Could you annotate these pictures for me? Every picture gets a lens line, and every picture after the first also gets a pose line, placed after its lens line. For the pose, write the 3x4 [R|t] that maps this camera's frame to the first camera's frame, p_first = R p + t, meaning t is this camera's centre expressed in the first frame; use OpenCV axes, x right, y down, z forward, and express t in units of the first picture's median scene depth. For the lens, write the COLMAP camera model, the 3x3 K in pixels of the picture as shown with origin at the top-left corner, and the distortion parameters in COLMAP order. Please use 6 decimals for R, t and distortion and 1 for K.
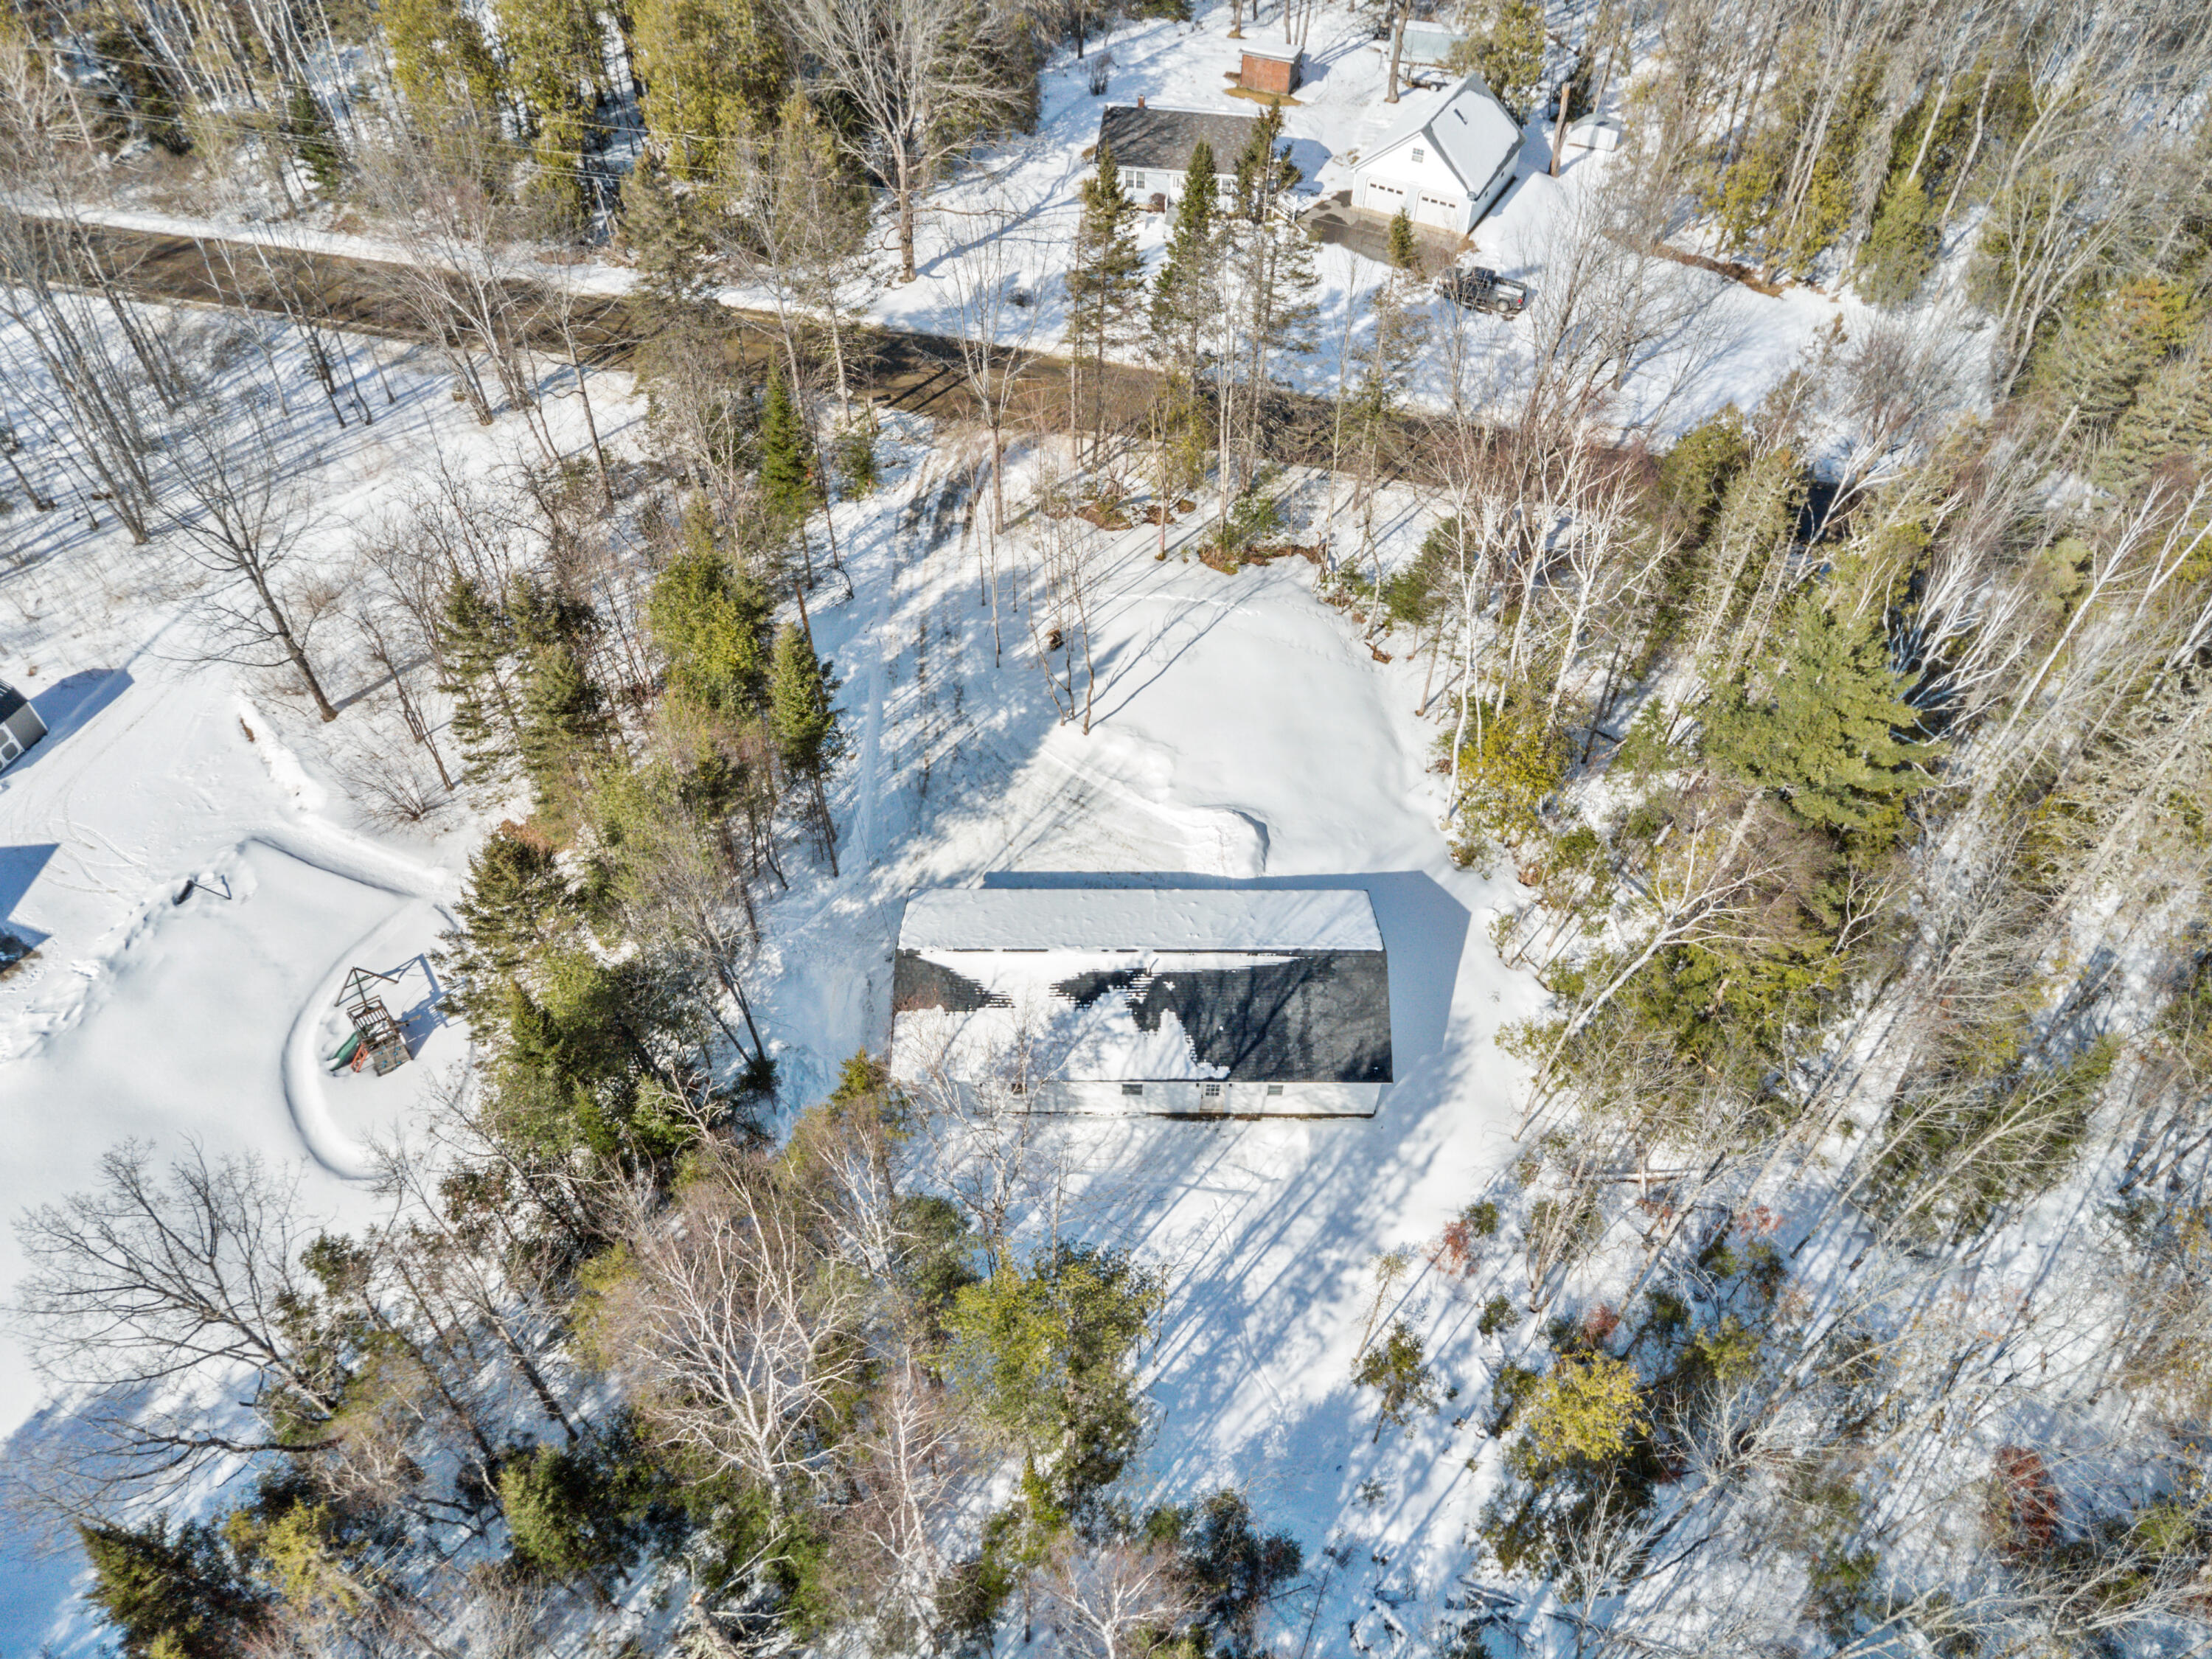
lens RADIAL K [[1594.7, 0, 1106.0], [0, 1594.7, 829.5], [0, 0, 1]] dist [0.001868, 0.000187]
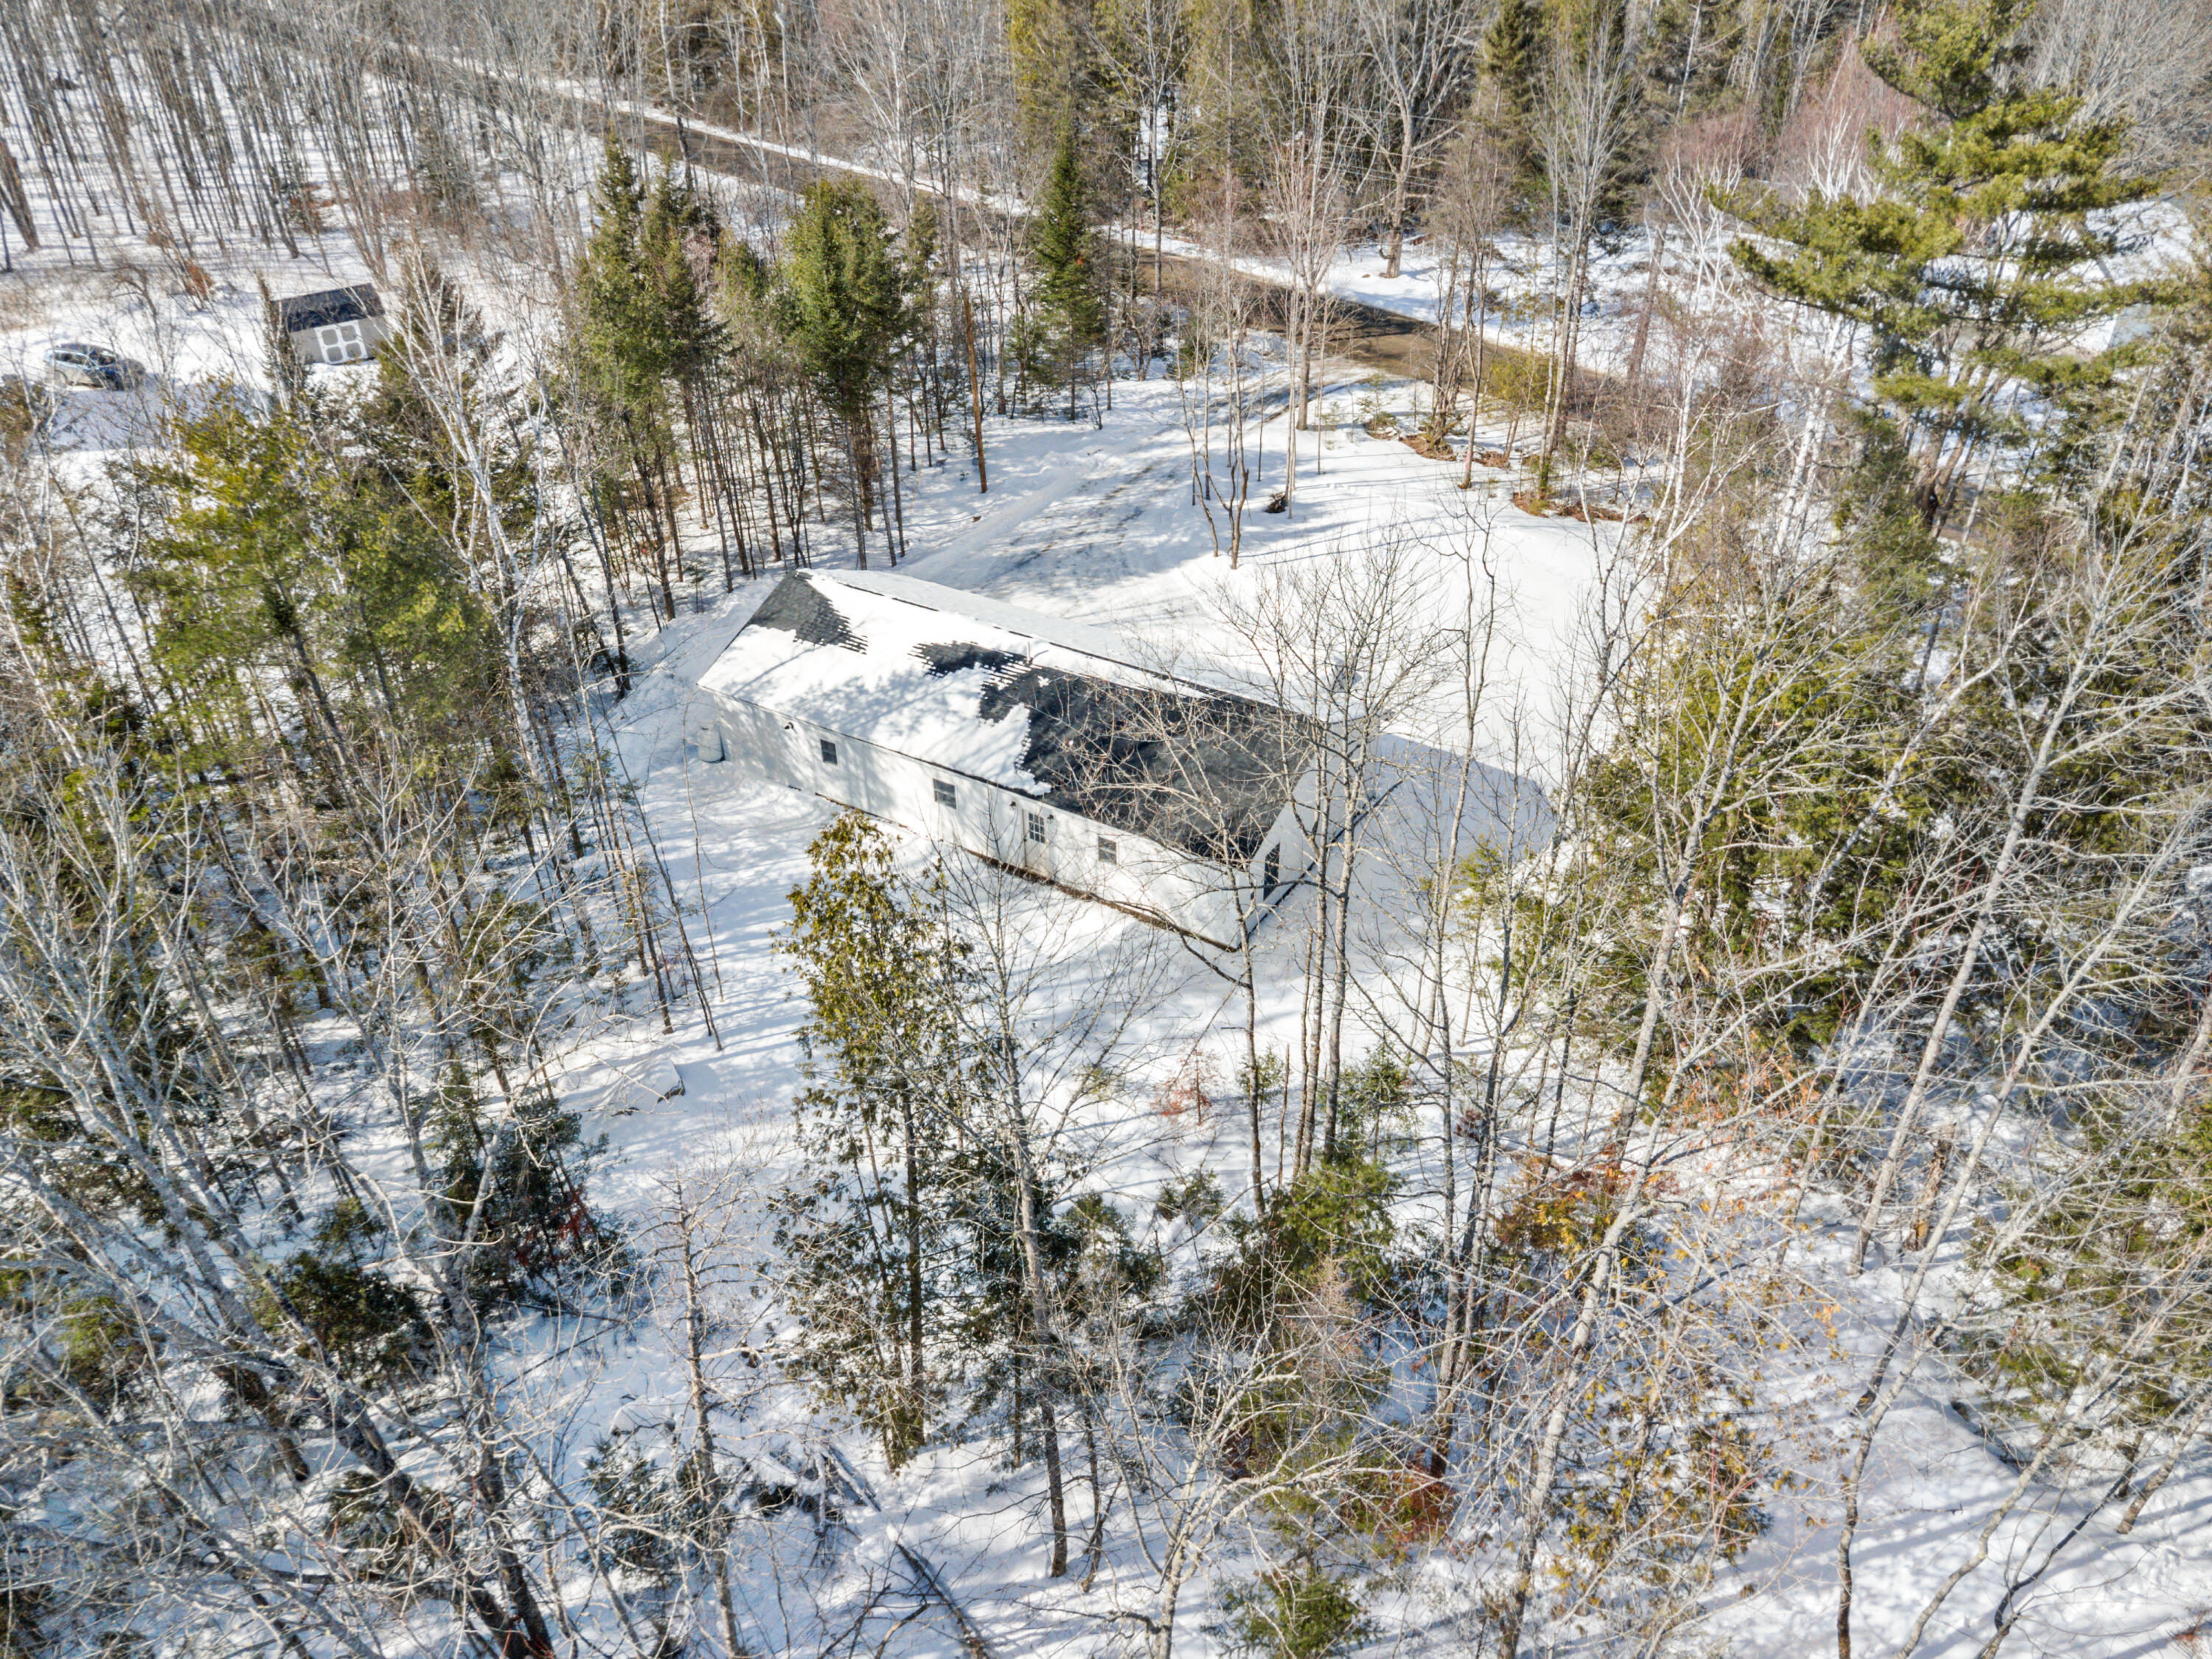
lens RADIAL K [[1594.7, 0, 1106.0], [0, 1594.7, 829.5], [0, 0, 1]] dist [0.001868, 0.000187]
pose [[0.846498, 0.287872, -0.447852, 0.416068], [-0.390293, 0.907675, -0.154265, 0.262925], [0.362096, 0.305378, 0.880699, 0.377445]]
